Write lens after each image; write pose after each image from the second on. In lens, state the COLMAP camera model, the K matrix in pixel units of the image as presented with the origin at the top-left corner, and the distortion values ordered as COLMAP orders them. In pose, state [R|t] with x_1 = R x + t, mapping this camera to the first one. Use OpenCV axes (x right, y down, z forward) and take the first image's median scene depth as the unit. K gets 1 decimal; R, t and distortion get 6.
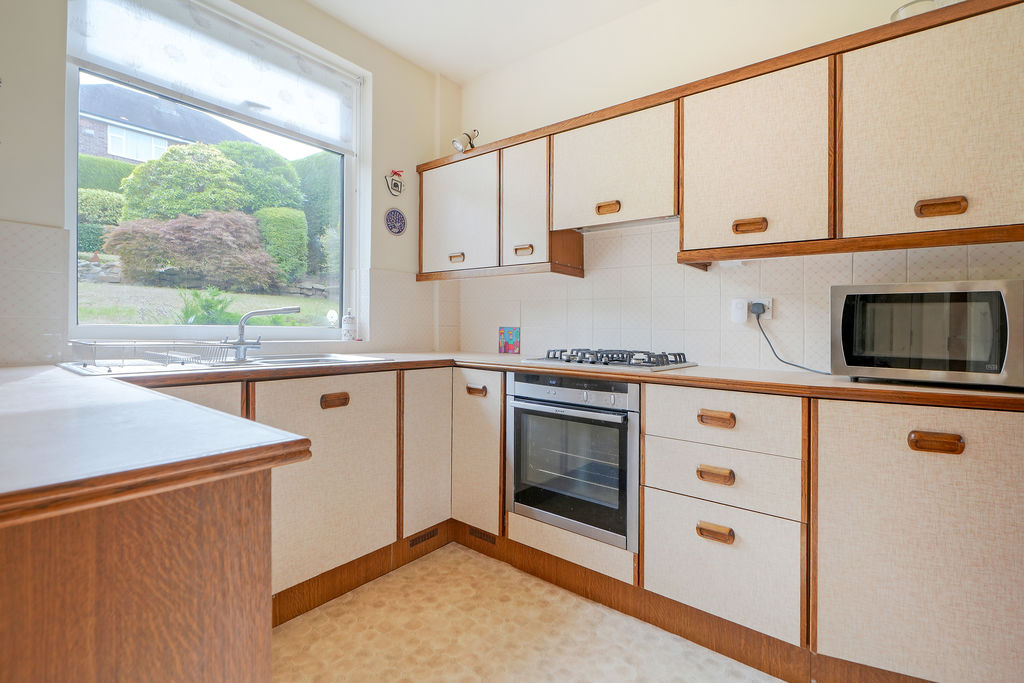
lens RADIAL K [[467.6, 0, 517.0], [0, 467.6, 337.9], [0, 0, 1]] dist [-0.005843, 0.001408]
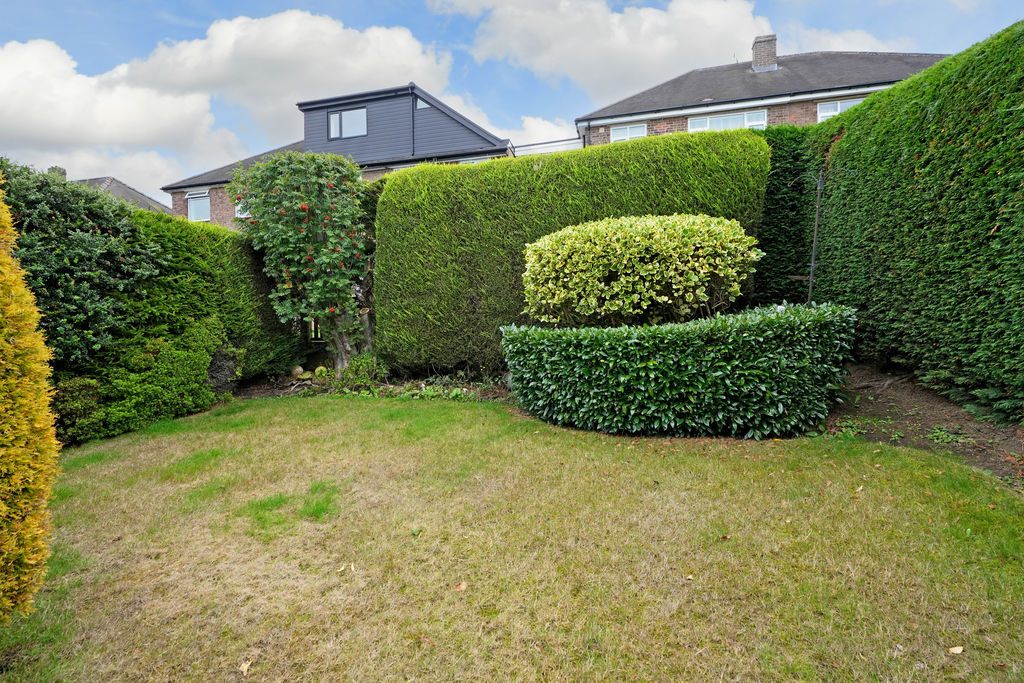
lens RADIAL K [[467.6, 0, 511.0], [0, 467.6, 332.6], [0, 0, 1]] dist [-0.005843, 0.001408]
pose [[0.405201, -0.006015, -0.914208, -0.973426], [-0.000930, 0.999975, -0.006991, -0.370150], [0.914227, 0.003683, 0.405186, 1.268968]]
